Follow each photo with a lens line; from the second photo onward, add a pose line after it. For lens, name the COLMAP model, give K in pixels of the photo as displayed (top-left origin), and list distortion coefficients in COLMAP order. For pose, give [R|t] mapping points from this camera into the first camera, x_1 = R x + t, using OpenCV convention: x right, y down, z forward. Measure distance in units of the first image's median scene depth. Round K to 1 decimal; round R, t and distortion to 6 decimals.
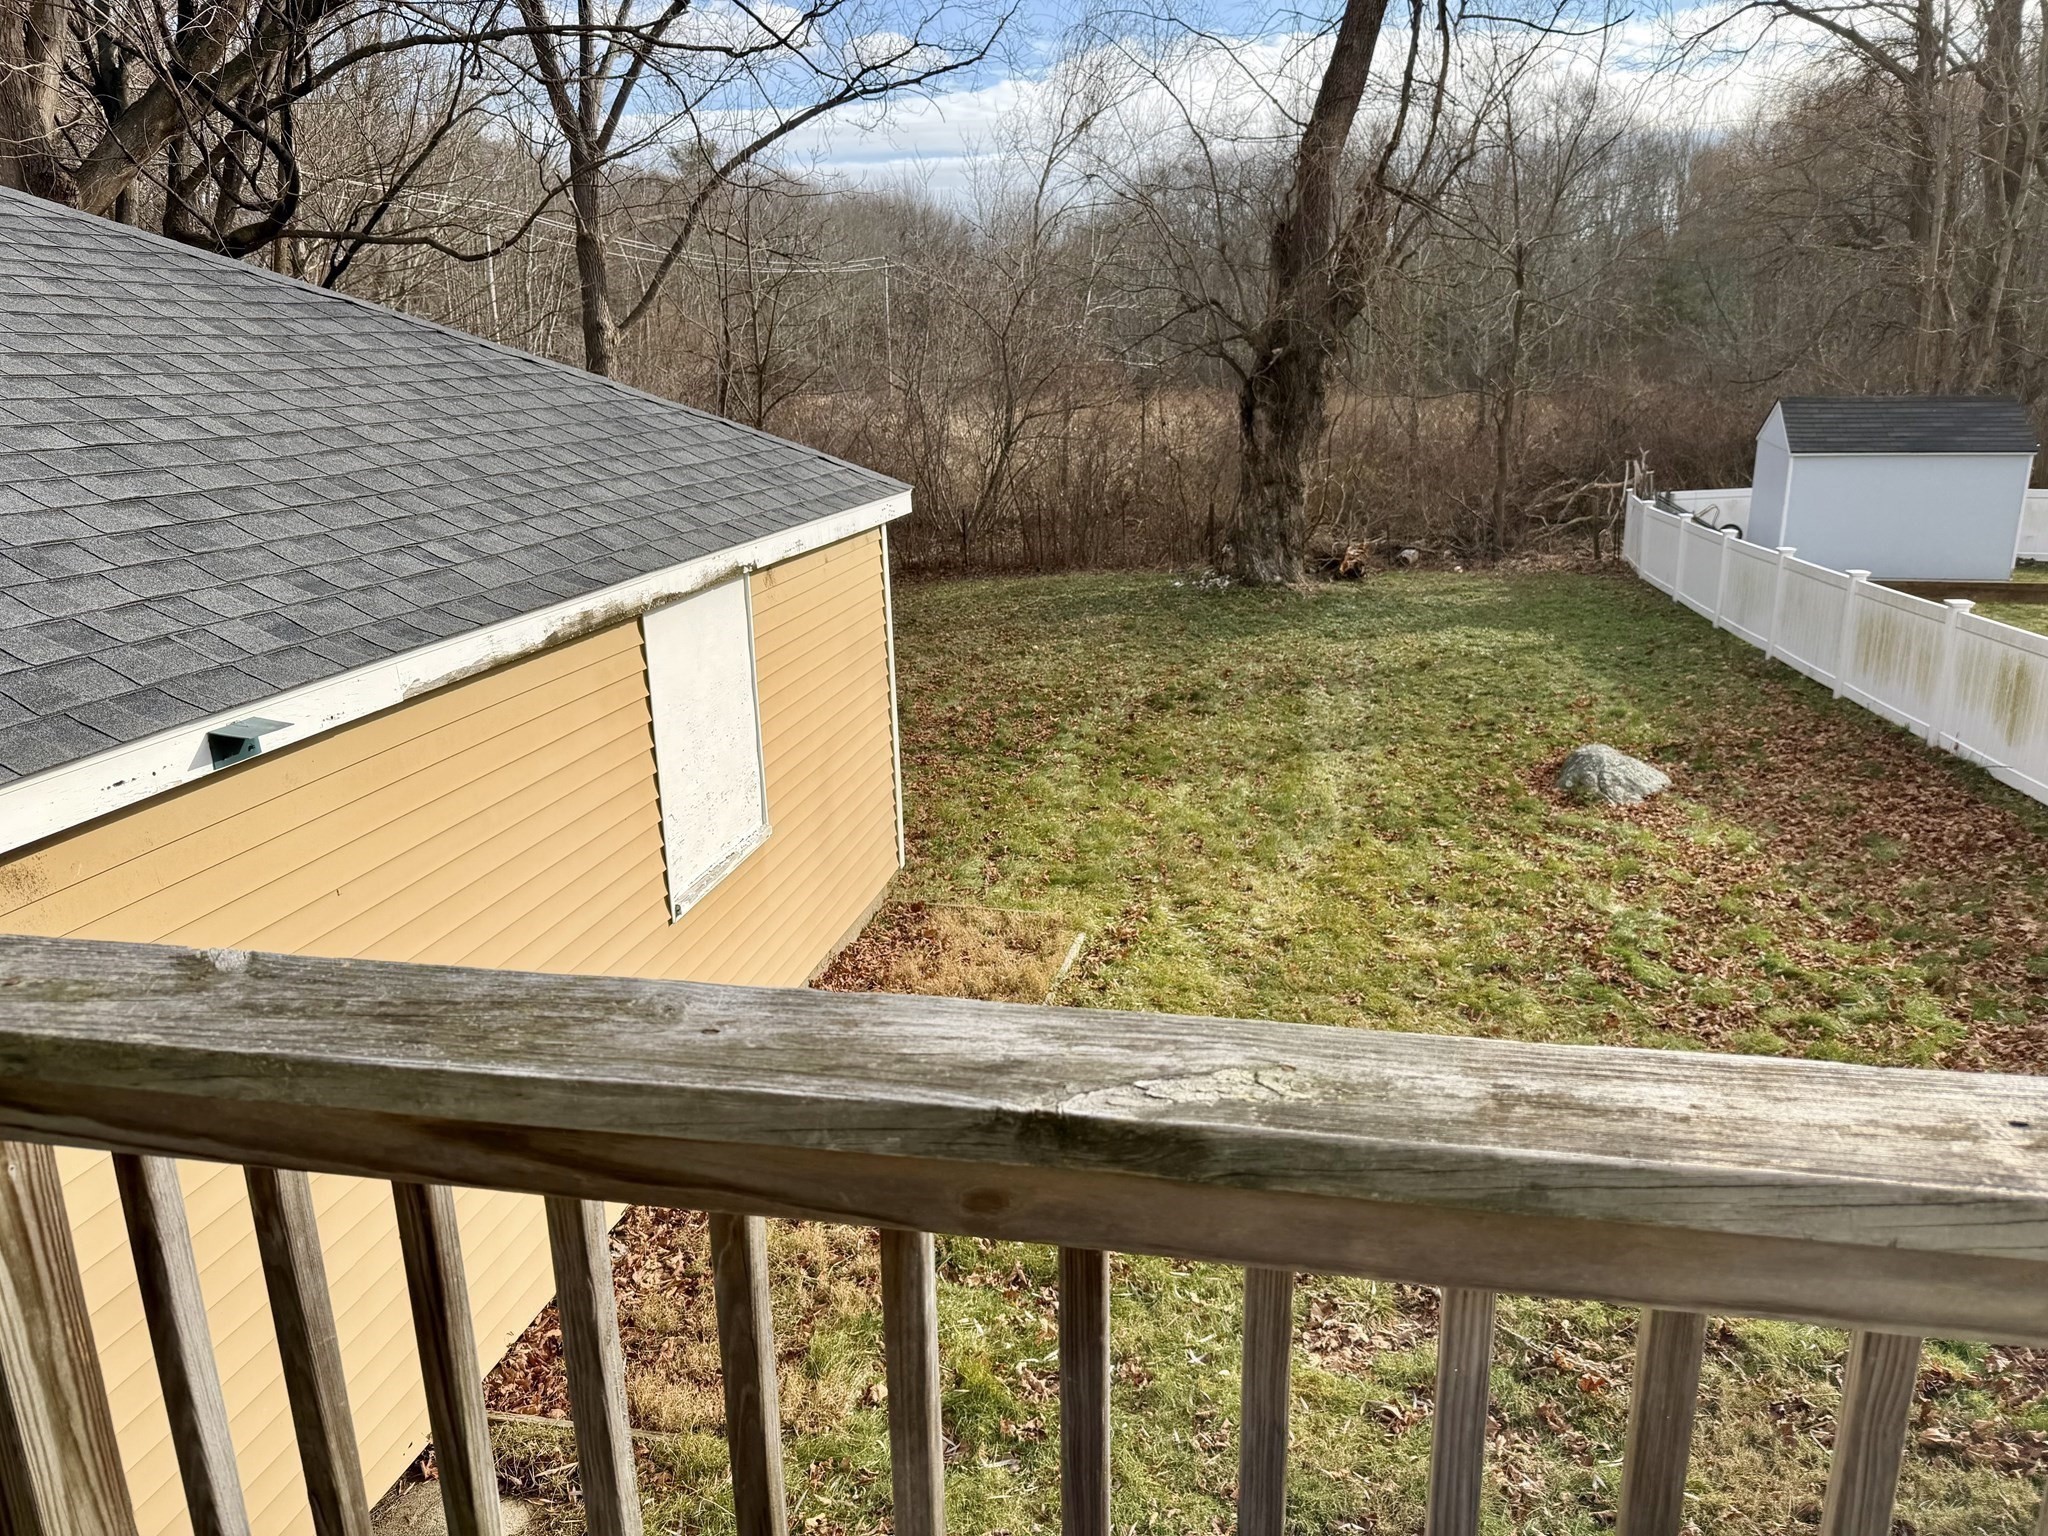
lens RADIAL K [[1443.6, 0, 1020.4], [0, 1443.6, 803.6], [0, 0, 1]] dist [0.013887, -0.018033]
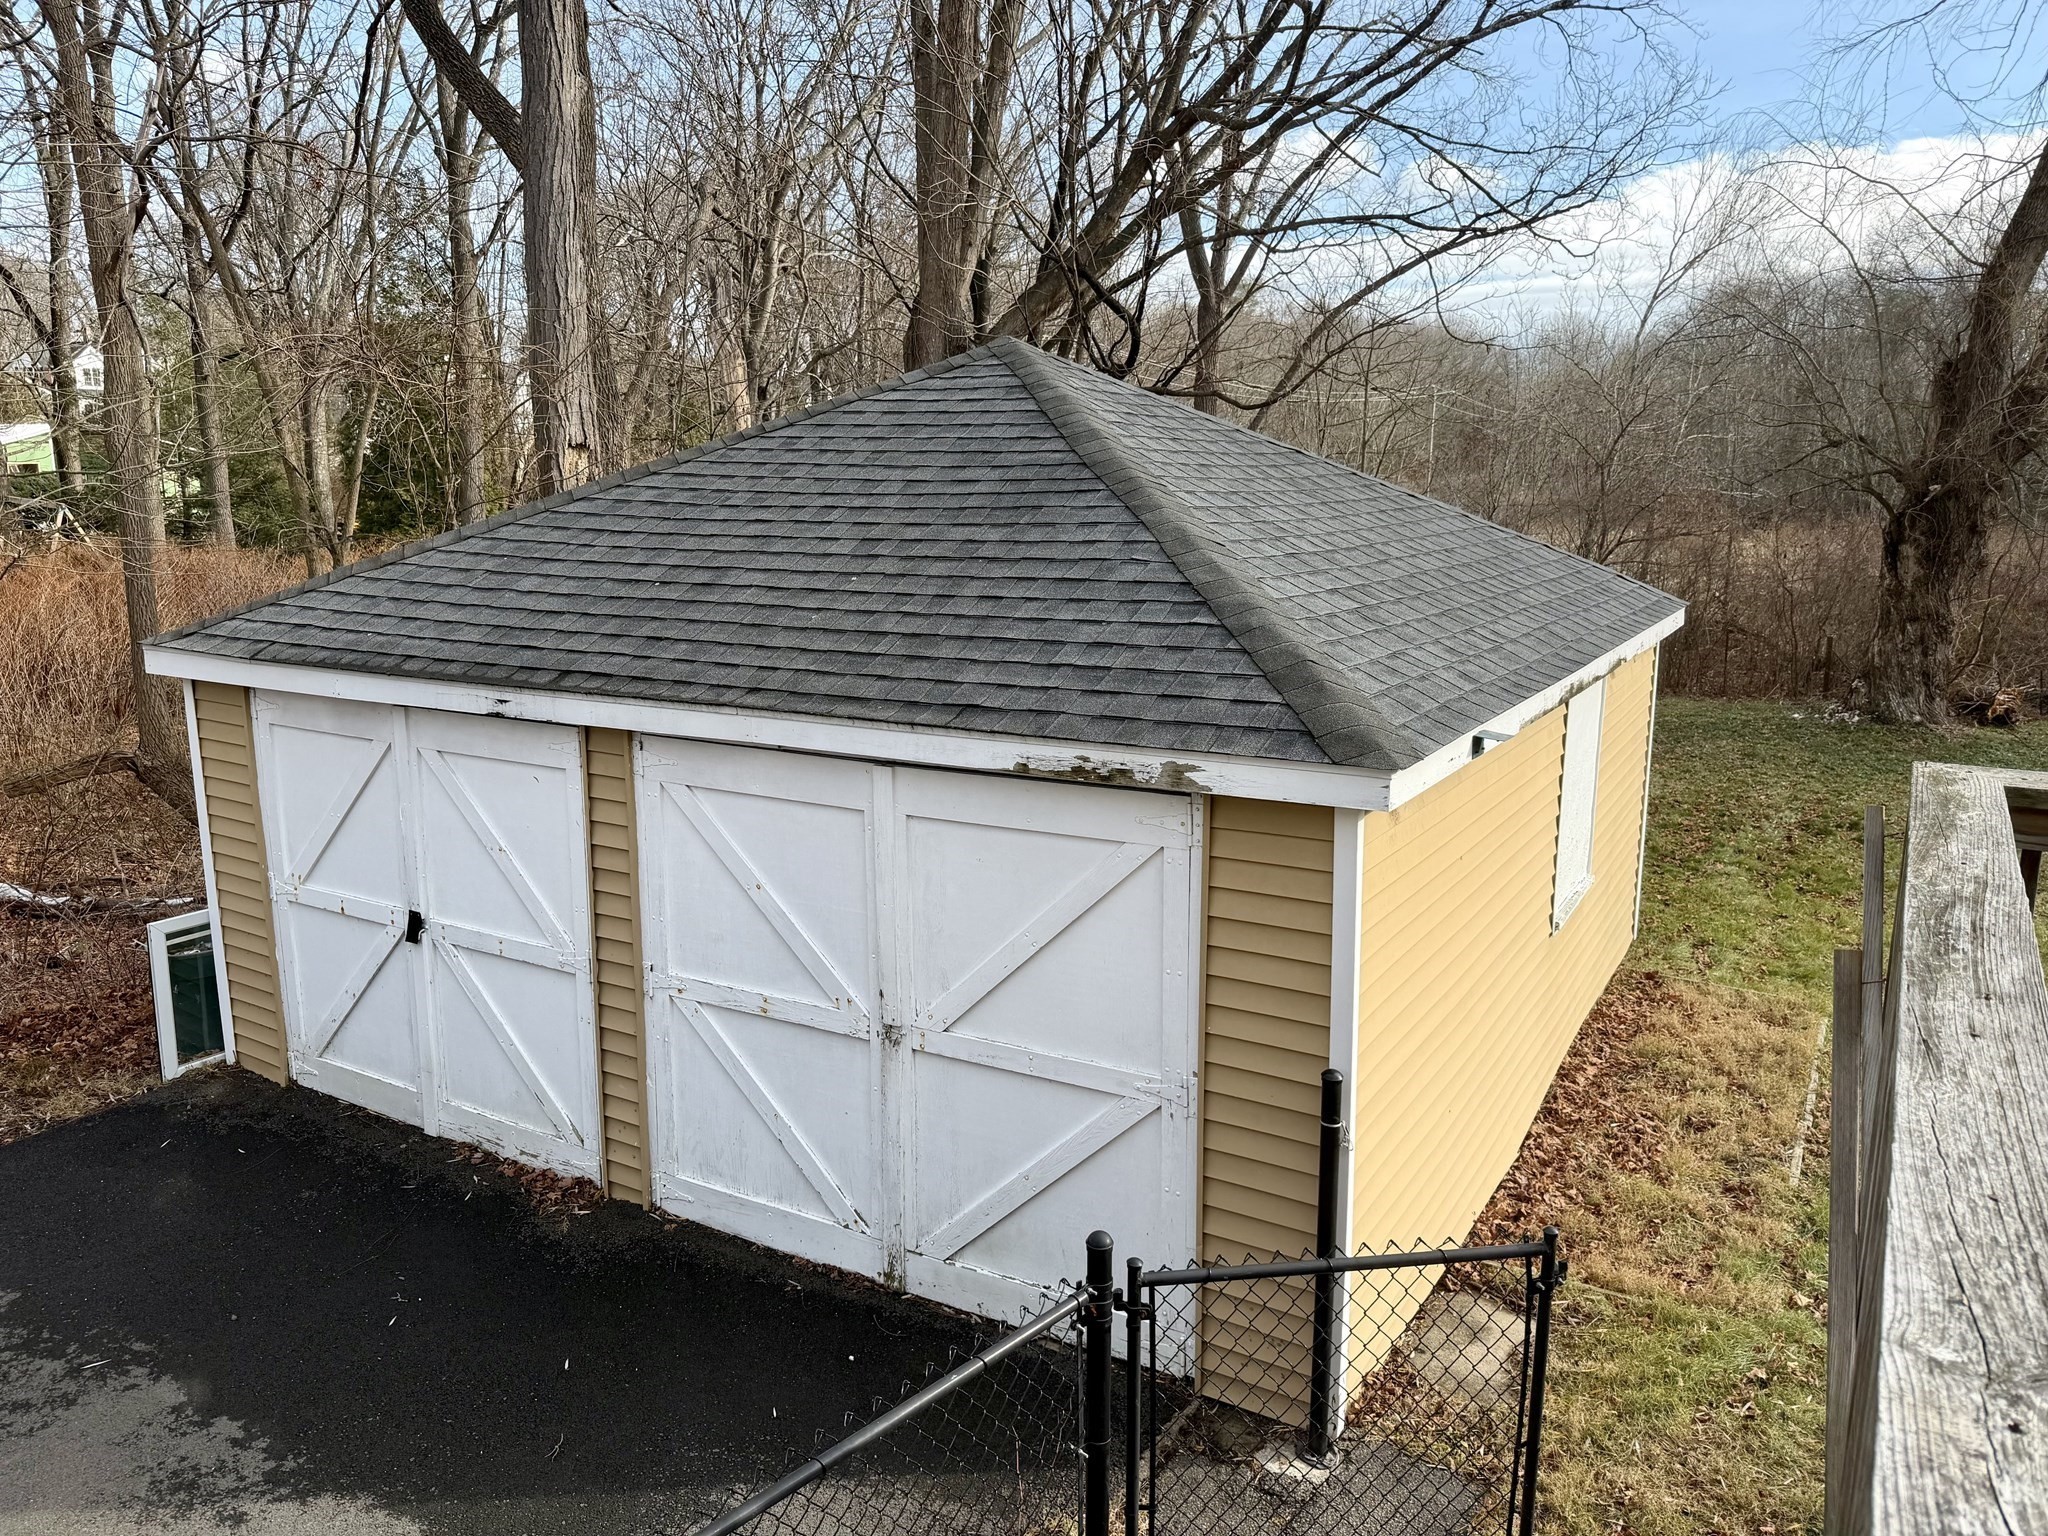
lens RADIAL K [[1443.6, 0, 1029.7], [0, 1443.6, 742.8], [0, 0, 1]] dist [0.013887, -0.018033]
pose [[0.943129, 0.082569, -0.322011, -0.067424], [-0.119056, 0.988305, -0.095281, 0.021699], [0.310378, 0.128200, 0.941929, -0.083635]]
